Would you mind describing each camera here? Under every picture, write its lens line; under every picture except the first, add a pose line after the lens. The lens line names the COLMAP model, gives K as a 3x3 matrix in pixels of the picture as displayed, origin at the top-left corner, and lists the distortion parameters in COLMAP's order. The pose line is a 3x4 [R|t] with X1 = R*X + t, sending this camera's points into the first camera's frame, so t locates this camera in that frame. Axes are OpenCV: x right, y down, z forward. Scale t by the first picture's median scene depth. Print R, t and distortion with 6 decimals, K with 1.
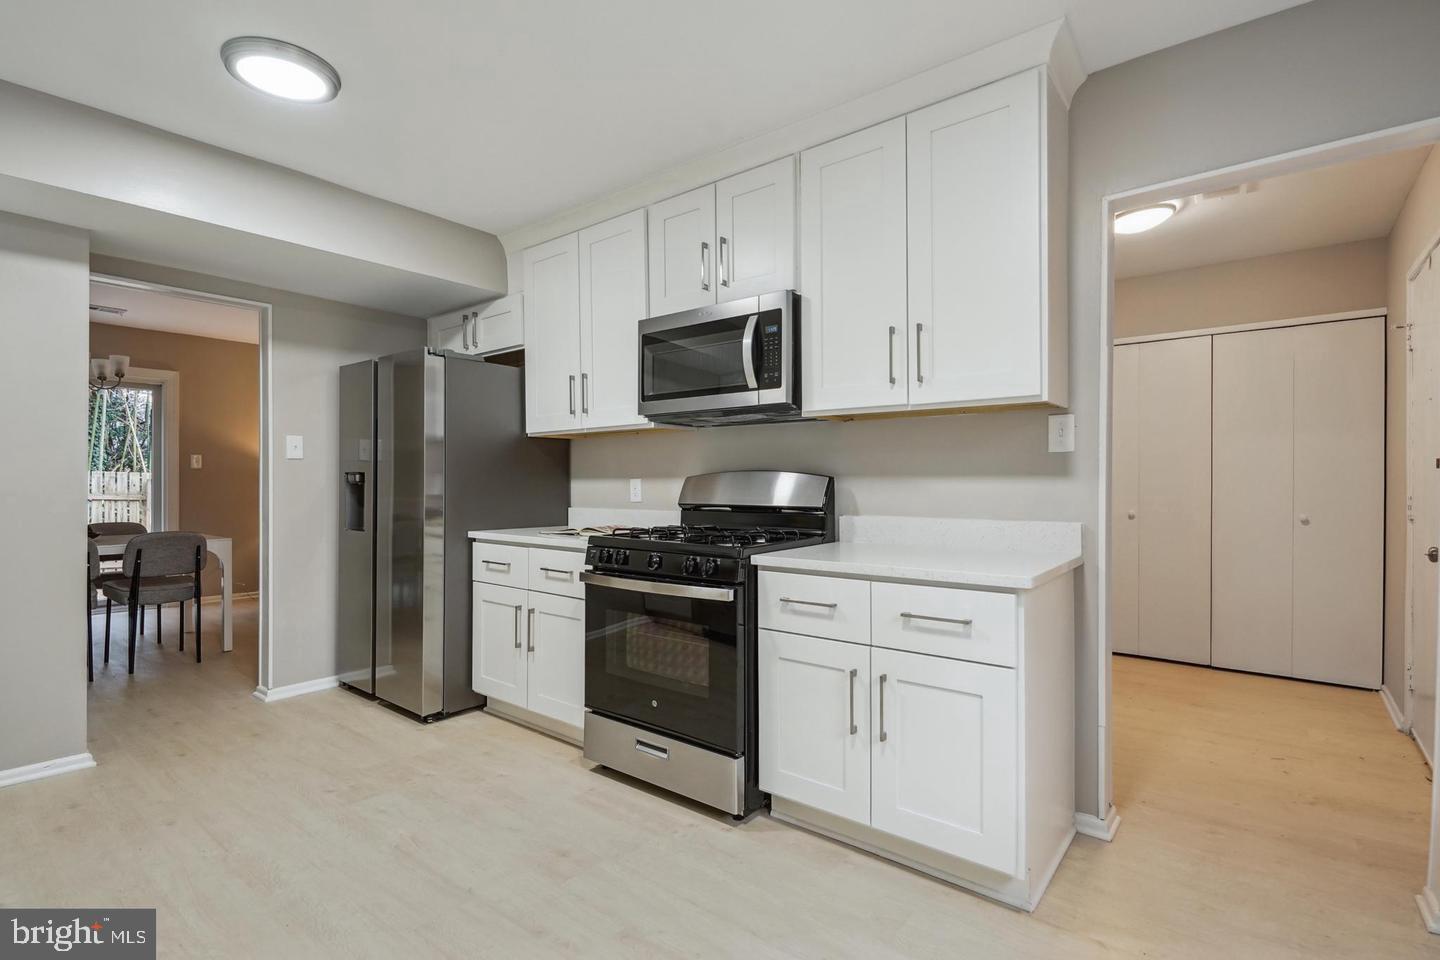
lens RADIAL K [[673.8, 0, 720.0], [0, 673.8, 480.0], [0, 0, 1]] dist [-0.001848, -0.000669]
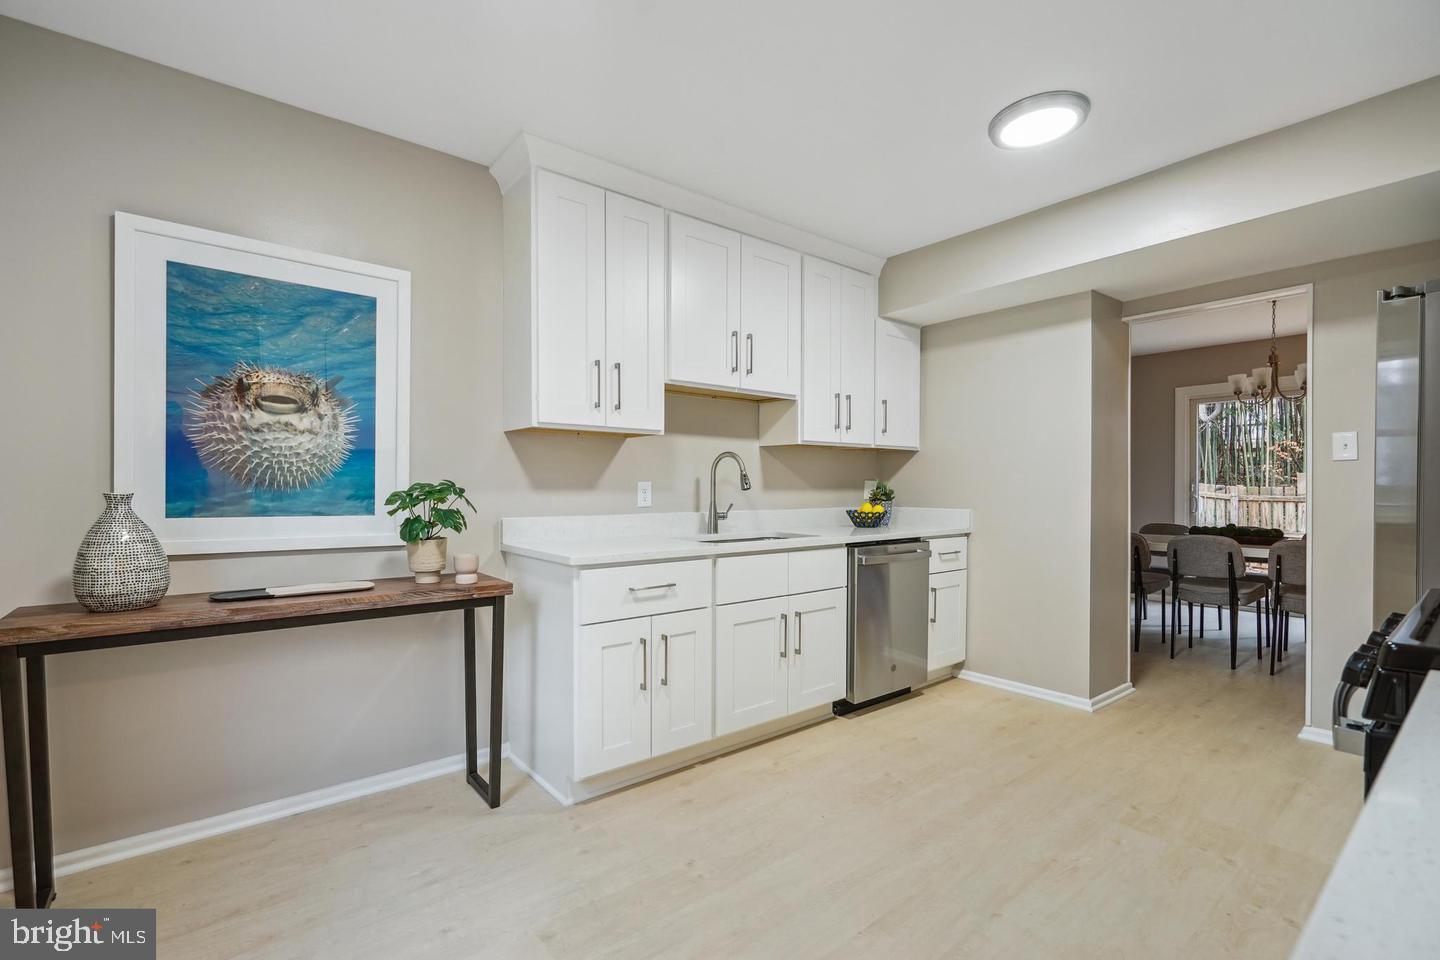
lens RADIAL K [[647.4, 0, 705.9], [0, 647.4, 491.8], [0, 0, 1]] dist [0.002445, 0.000345]
pose [[-0.218931, 0.002669, -0.975737, 0.413472], [0.002467, 0.999995, 0.002182, 0.004489], [0.975737, -0.001929, -0.218937, 0.539635]]
